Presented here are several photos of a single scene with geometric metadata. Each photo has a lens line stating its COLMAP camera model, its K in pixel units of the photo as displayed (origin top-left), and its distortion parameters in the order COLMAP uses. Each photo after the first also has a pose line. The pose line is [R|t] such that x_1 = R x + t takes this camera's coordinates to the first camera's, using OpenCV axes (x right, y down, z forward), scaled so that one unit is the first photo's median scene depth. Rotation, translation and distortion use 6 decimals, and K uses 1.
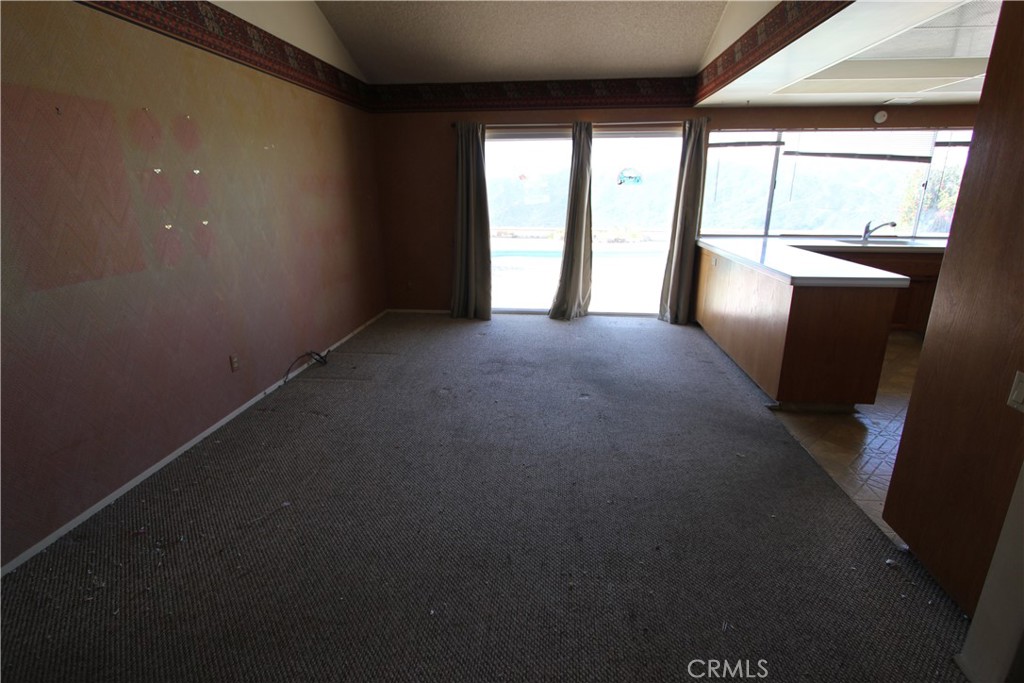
lens RADIAL K [[489.0, 0, 512.0], [0, 489.0, 341.5], [0, 0, 1]] dist [-0.034093, -0.000888]
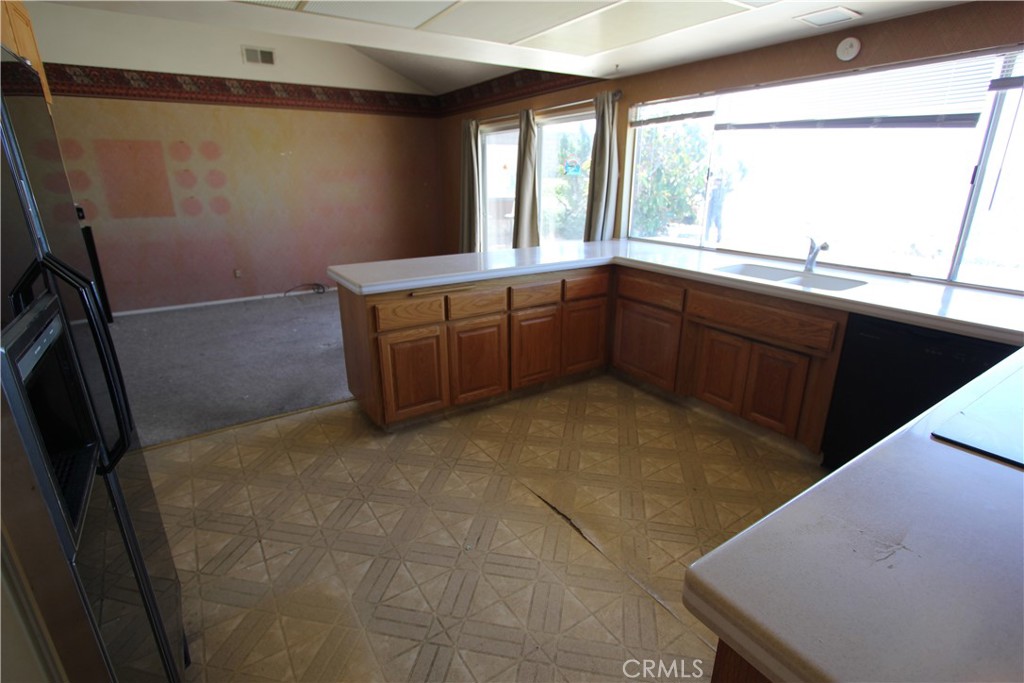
lens RADIAL K [[489.0, 0, 512.0], [0, 489.0, 341.5], [0, 0, 1]] dist [-0.034093, -0.000888]
pose [[0.633719, 0.252088, -0.731336, 1.215118], [-0.232805, 0.963733, 0.130463, -0.154176], [0.737701, 0.087582, 0.669423, 0.452235]]
